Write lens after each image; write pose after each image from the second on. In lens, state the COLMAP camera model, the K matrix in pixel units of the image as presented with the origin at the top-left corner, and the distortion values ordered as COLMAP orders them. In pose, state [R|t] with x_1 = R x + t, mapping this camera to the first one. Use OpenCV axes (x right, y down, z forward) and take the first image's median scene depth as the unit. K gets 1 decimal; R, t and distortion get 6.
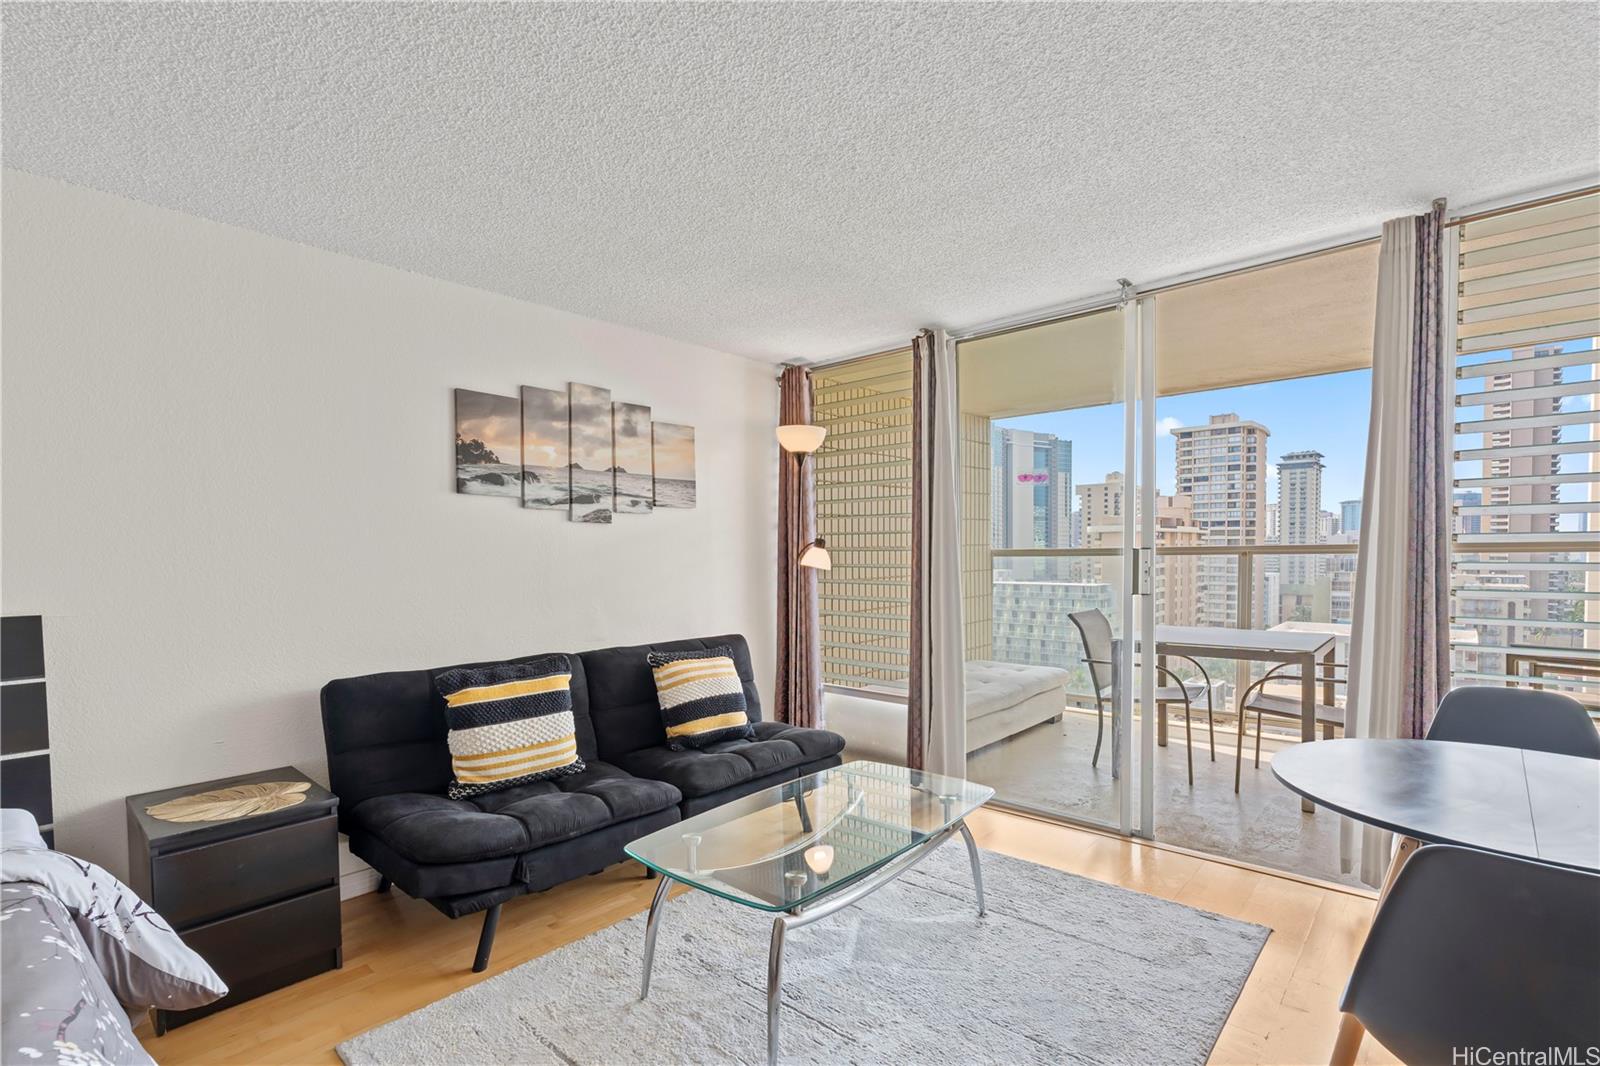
lens RADIAL K [[738.3, 0, 799.5], [0, 738.3, 576.9], [0, 0, 1]] dist [-0.004276, 0.000015]
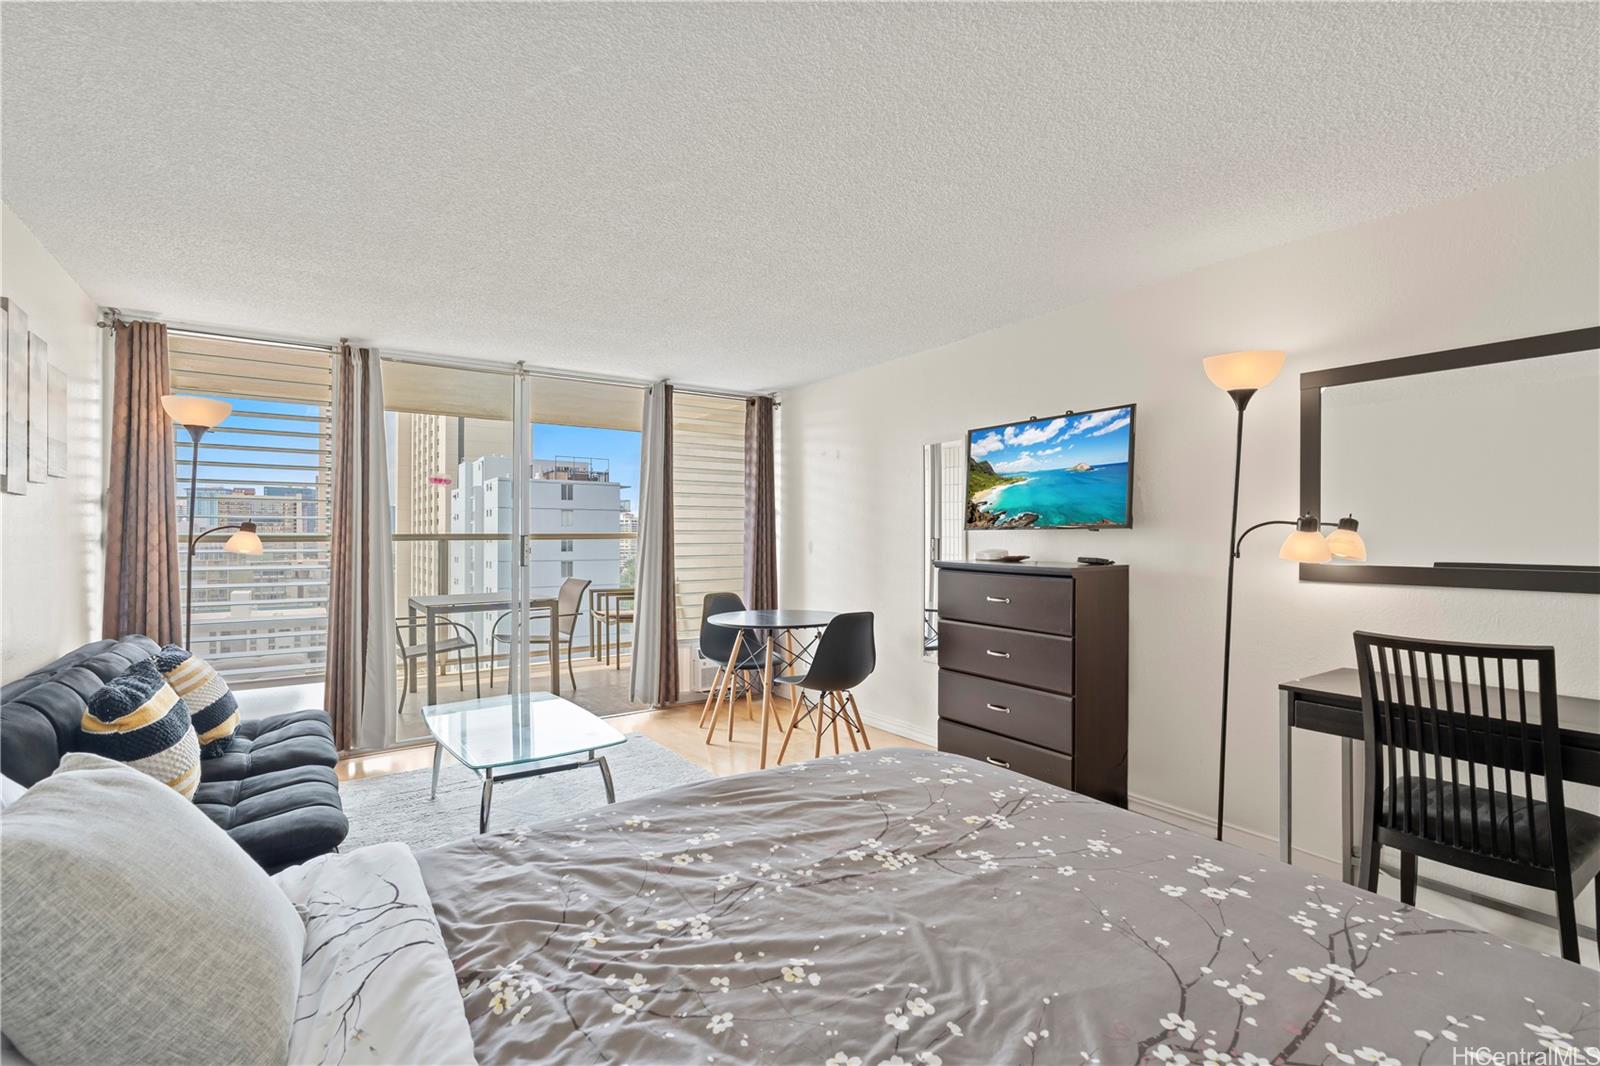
lens RADIAL K [[763.7, 0, 753.0], [0, 763.7, 530.9], [0, 0, 1]] dist [-0.000920, -0.000017]
pose [[0.295694, 0.013414, 0.955189, -0.820819], [0.029531, 0.999295, -0.023175, -0.003667], [-0.954826, 0.035060, 0.295089, 0.064056]]
